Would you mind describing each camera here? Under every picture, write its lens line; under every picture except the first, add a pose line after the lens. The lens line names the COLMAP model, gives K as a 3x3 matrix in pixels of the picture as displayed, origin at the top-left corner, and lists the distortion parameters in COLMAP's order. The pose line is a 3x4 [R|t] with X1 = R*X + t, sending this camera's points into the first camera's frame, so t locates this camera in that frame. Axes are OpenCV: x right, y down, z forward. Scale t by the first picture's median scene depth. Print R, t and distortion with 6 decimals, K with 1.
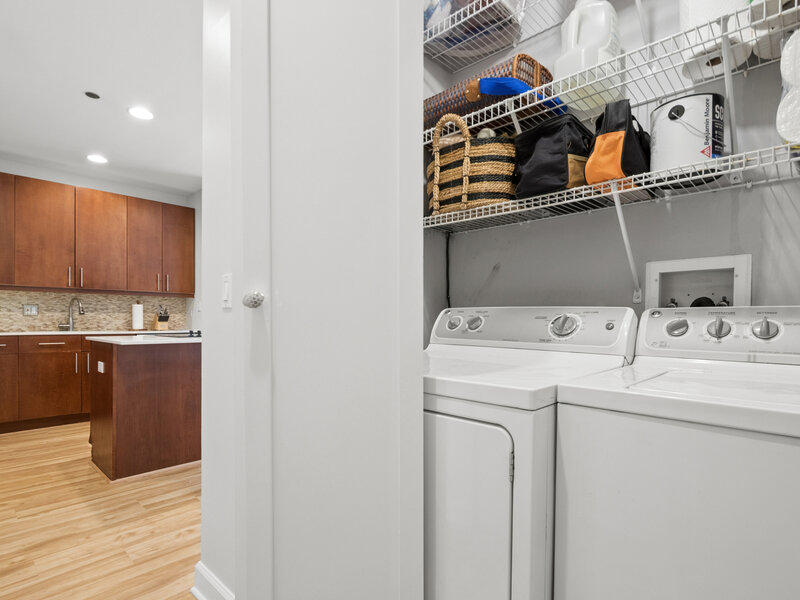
lens RADIAL K [[433.1, 0, 405.9], [0, 433.1, 327.2], [0, 0, 1]] dist [-0.000130, -0.002401]
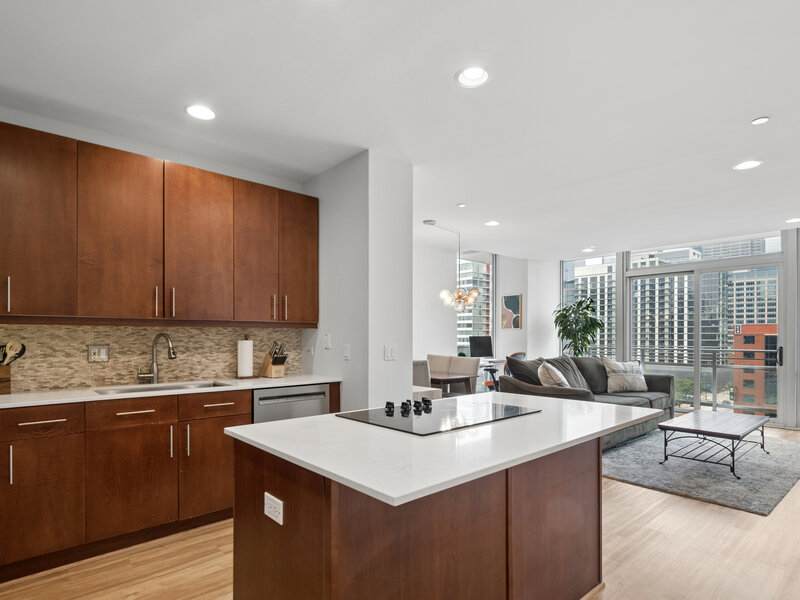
lens RADIAL K [[447.3, 0, 405.0], [0, 447.3, 342.1], [0, 0, 1]] dist [0.000049, -0.001892]
pose [[0.996885, -0.005567, -0.078672, -0.342222], [0.005298, 0.999979, -0.003619, -0.050046], [0.078690, 0.003191, 0.996894, 0.352347]]
